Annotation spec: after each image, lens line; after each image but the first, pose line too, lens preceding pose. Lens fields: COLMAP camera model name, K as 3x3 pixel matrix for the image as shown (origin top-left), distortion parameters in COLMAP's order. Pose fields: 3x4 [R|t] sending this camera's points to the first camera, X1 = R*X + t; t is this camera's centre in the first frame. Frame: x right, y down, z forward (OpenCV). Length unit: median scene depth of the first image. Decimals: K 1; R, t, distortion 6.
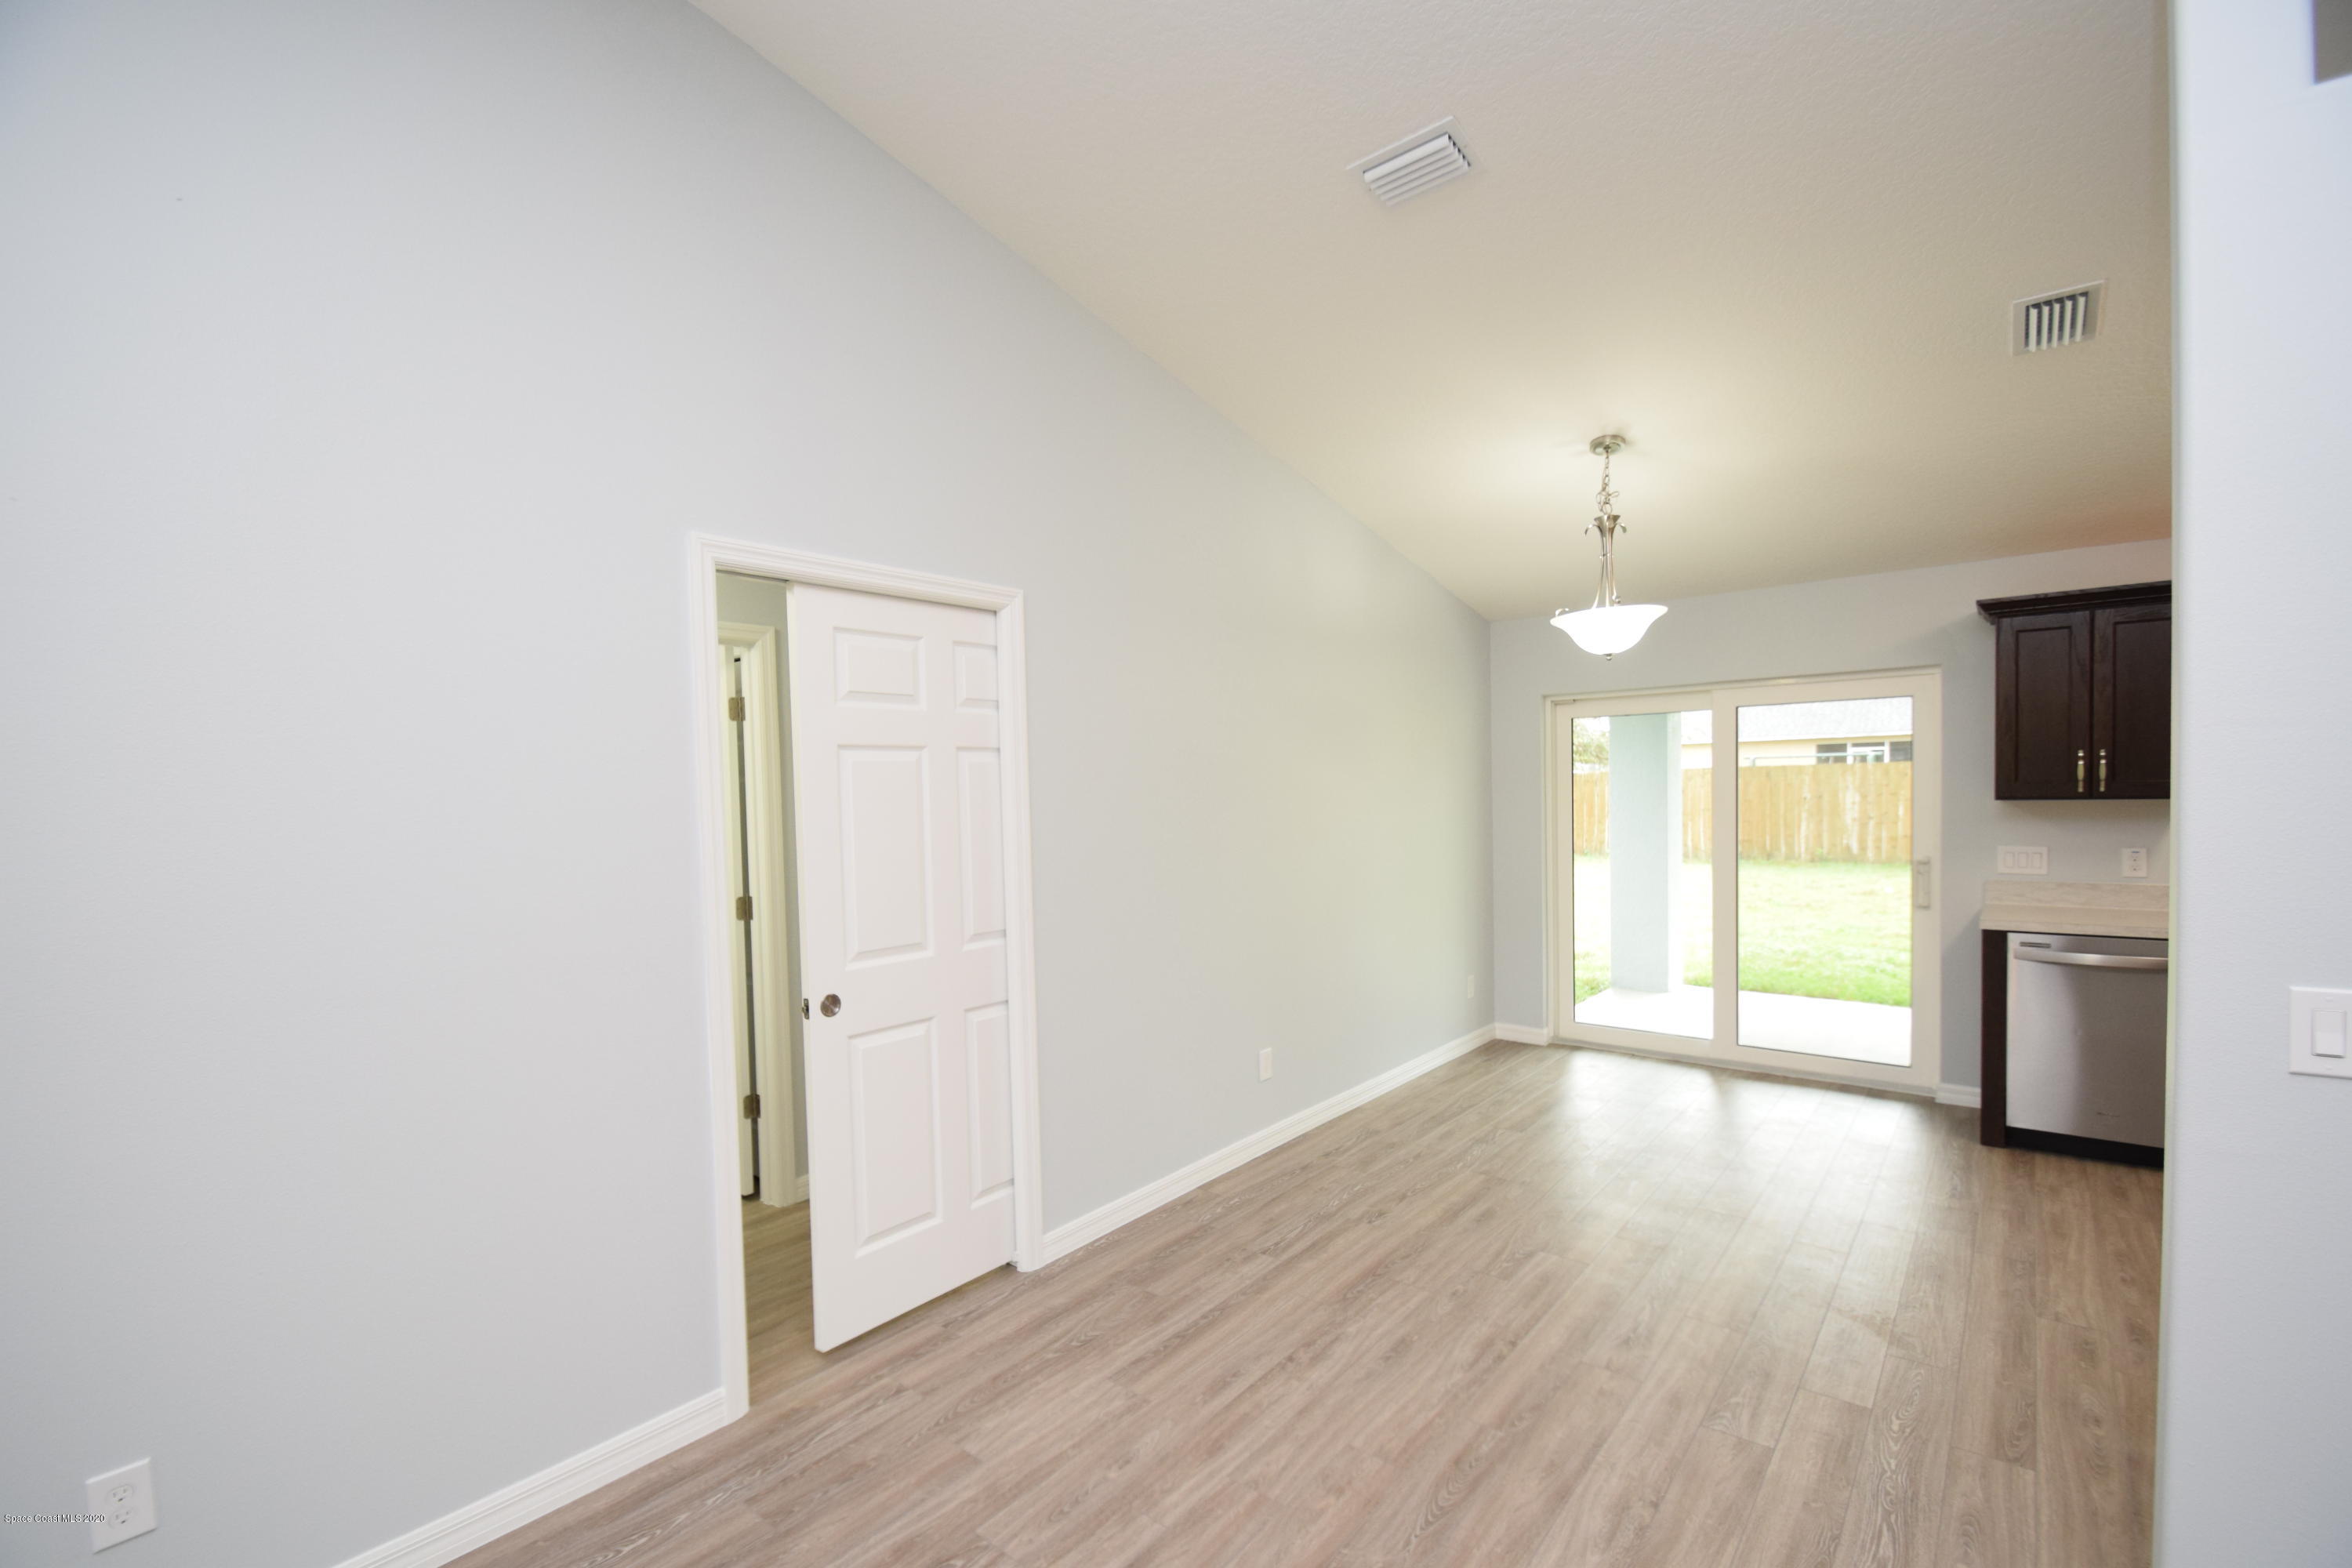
lens RADIAL K [[1026.1, 0, 1159.4], [0, 1026.1, 822.0], [0, 0, 1]] dist [0.014287, -0.016753]
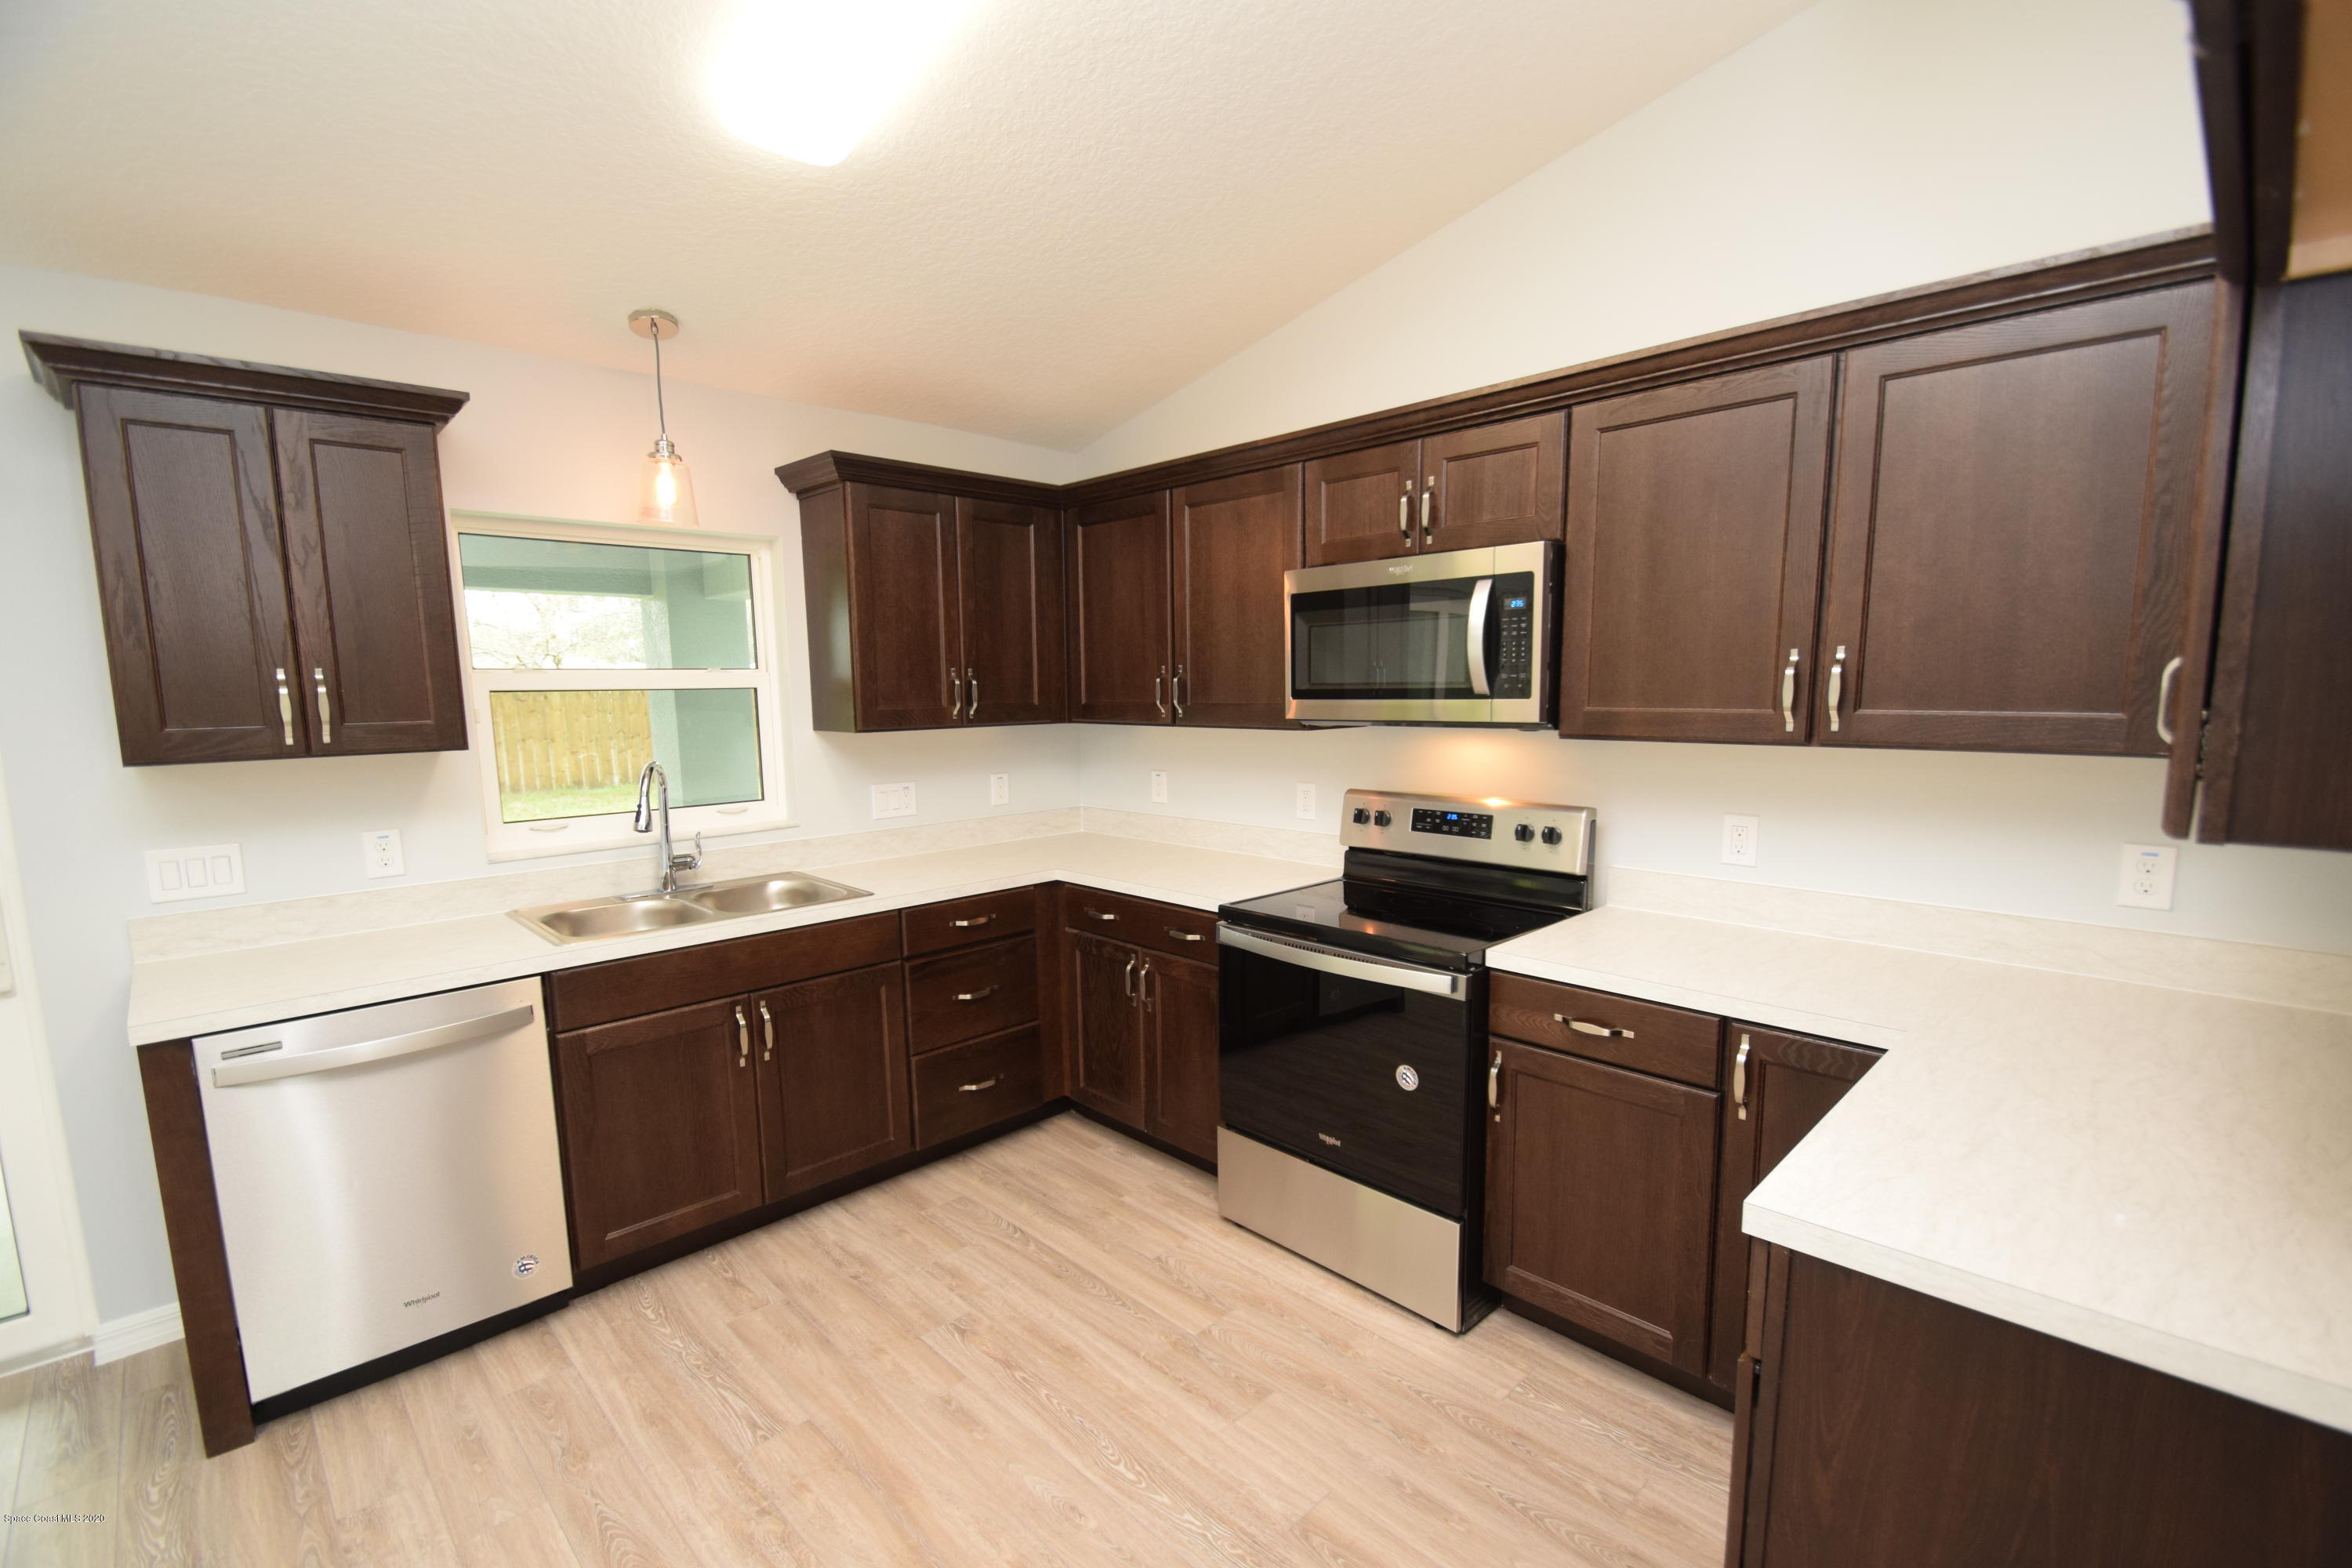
lens RADIAL K [[1026.1, 0, 1164.0], [0, 1026.1, 823.6], [0, 0, 1]] dist [0.014287, -0.016753]
pose [[0.098969, -0.113803, 0.988562, 0.400128], [0.045251, 0.992926, 0.109775, -0.026872], [-0.994061, 0.033869, 0.103419, 0.485602]]
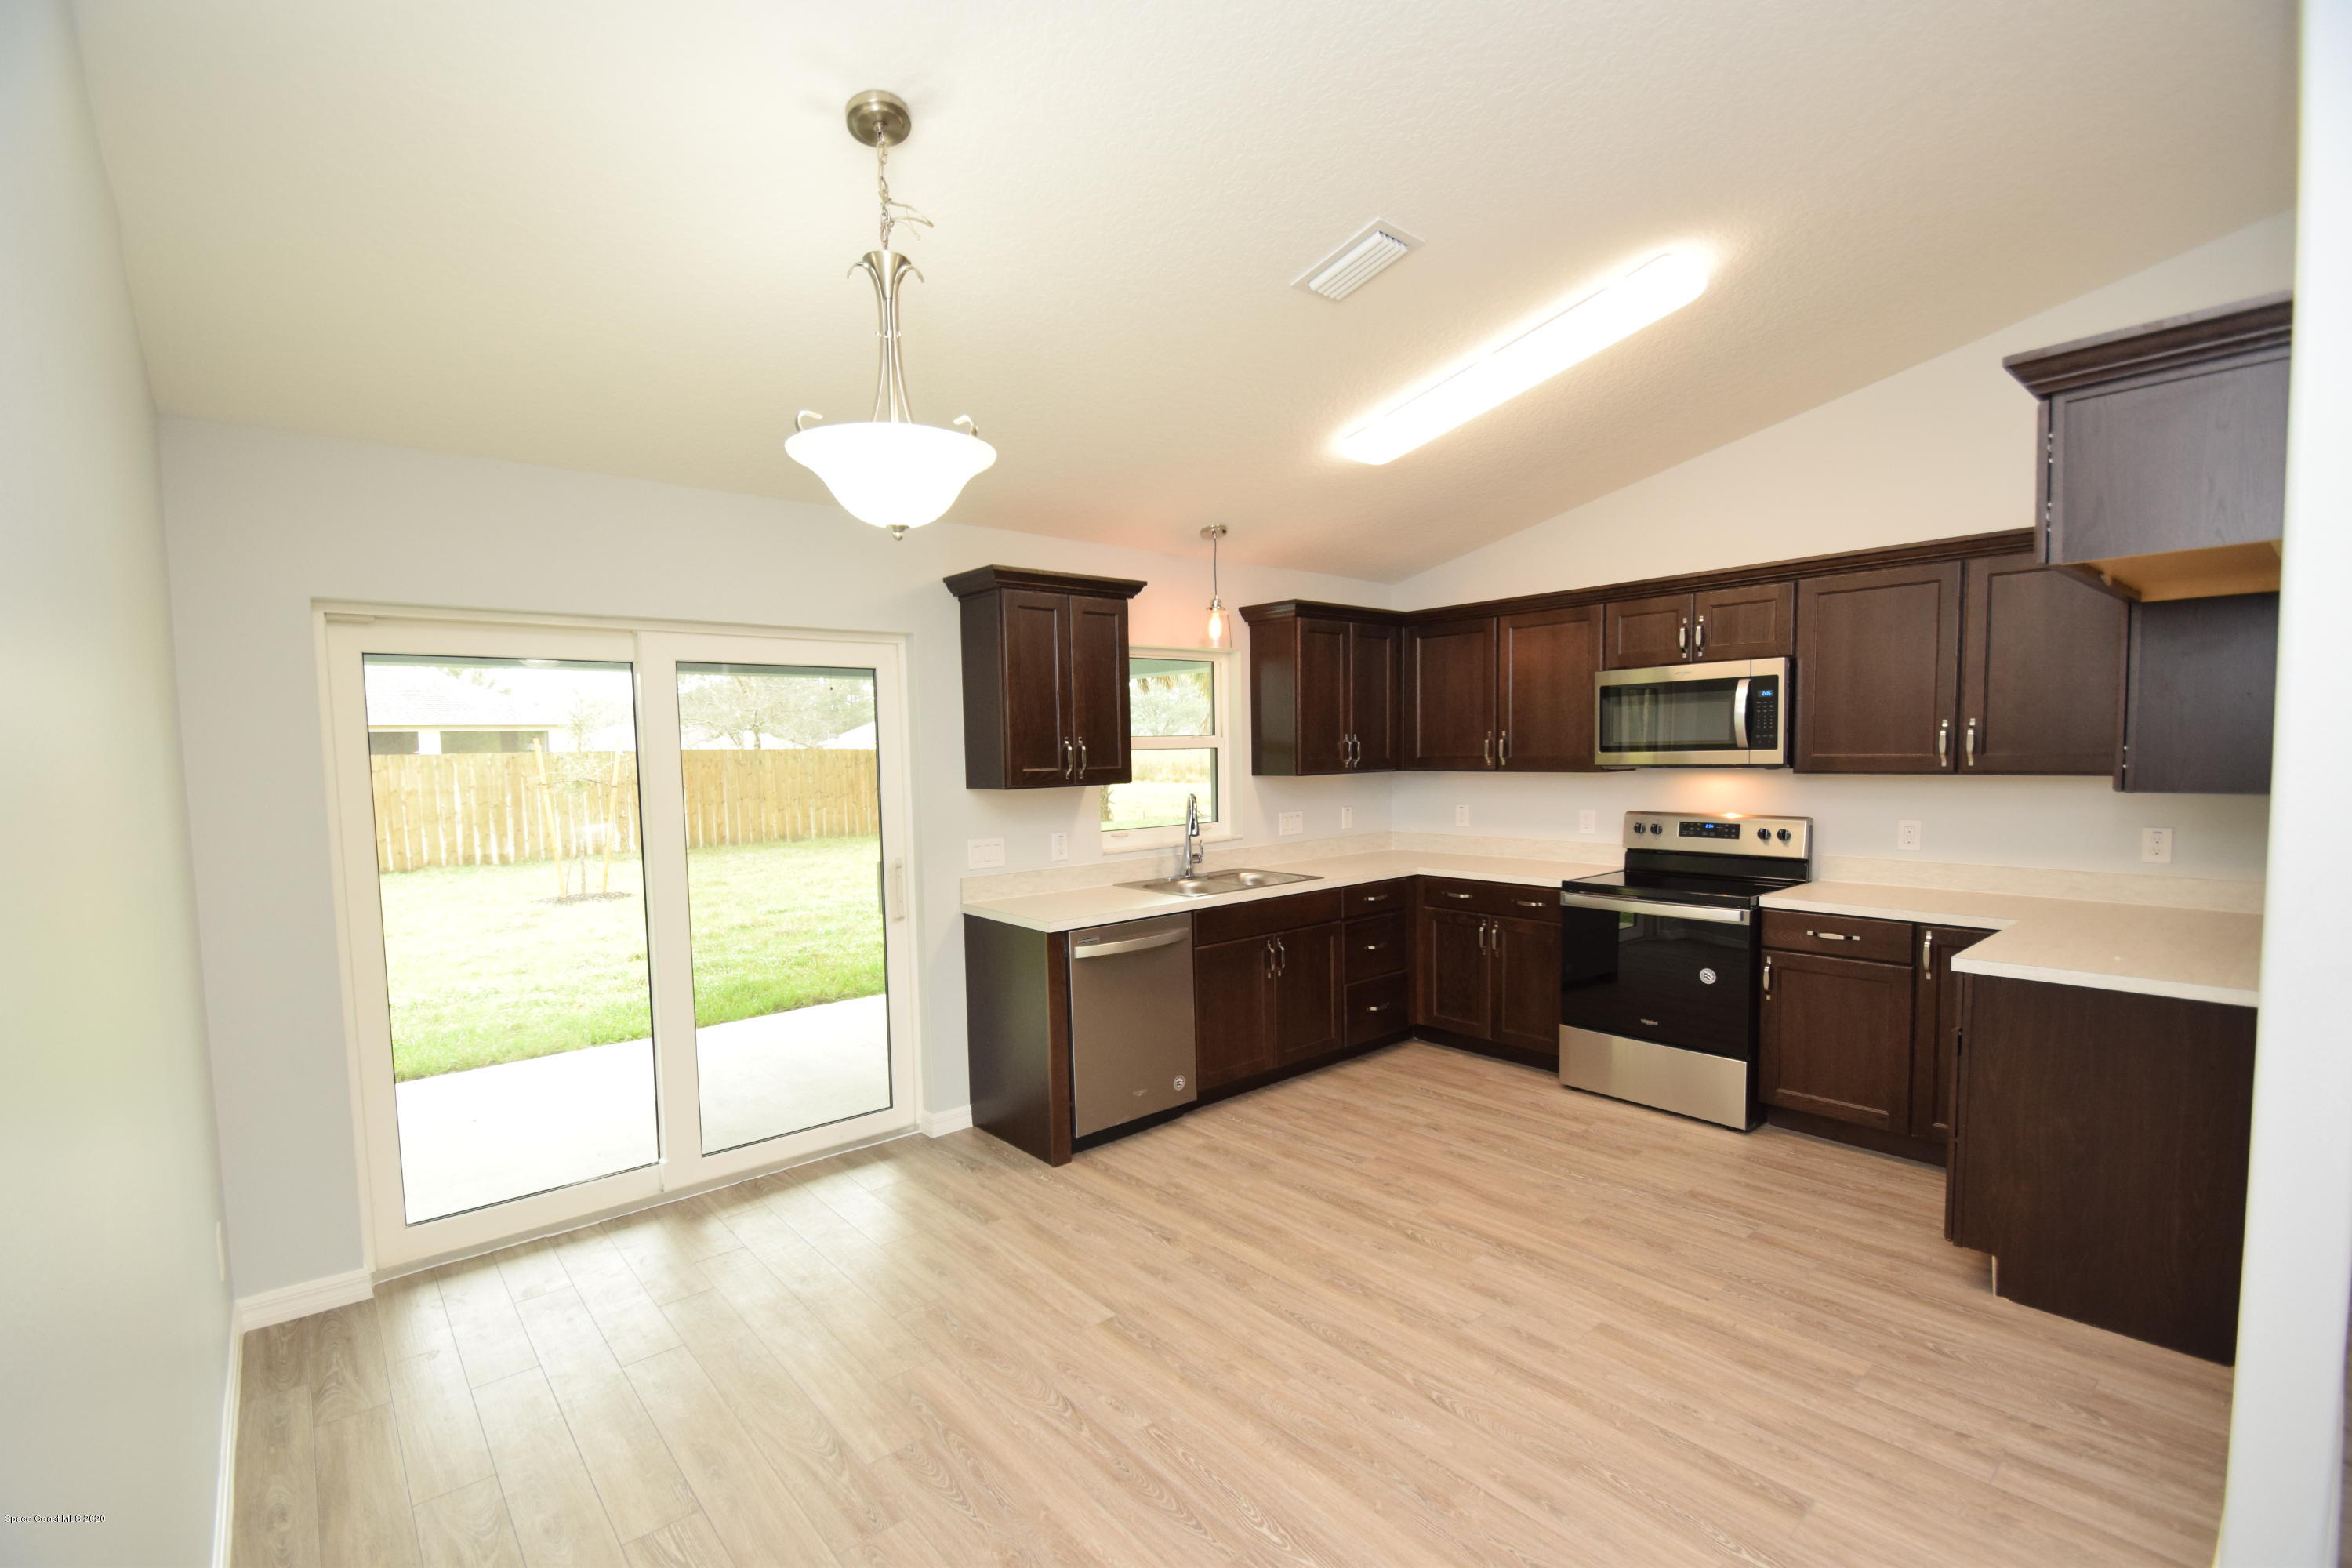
lens RADIAL K [[1026.1, 0, 1161.5], [0, 1026.1, 824.5], [0, 0, 1]] dist [0.014287, -0.016753]
pose [[0.164019, -0.053240, 0.985019, -0.066864], [0.049621, 0.997724, 0.045664, -0.026326], [-0.985208, 0.041388, 0.166287, 0.758595]]
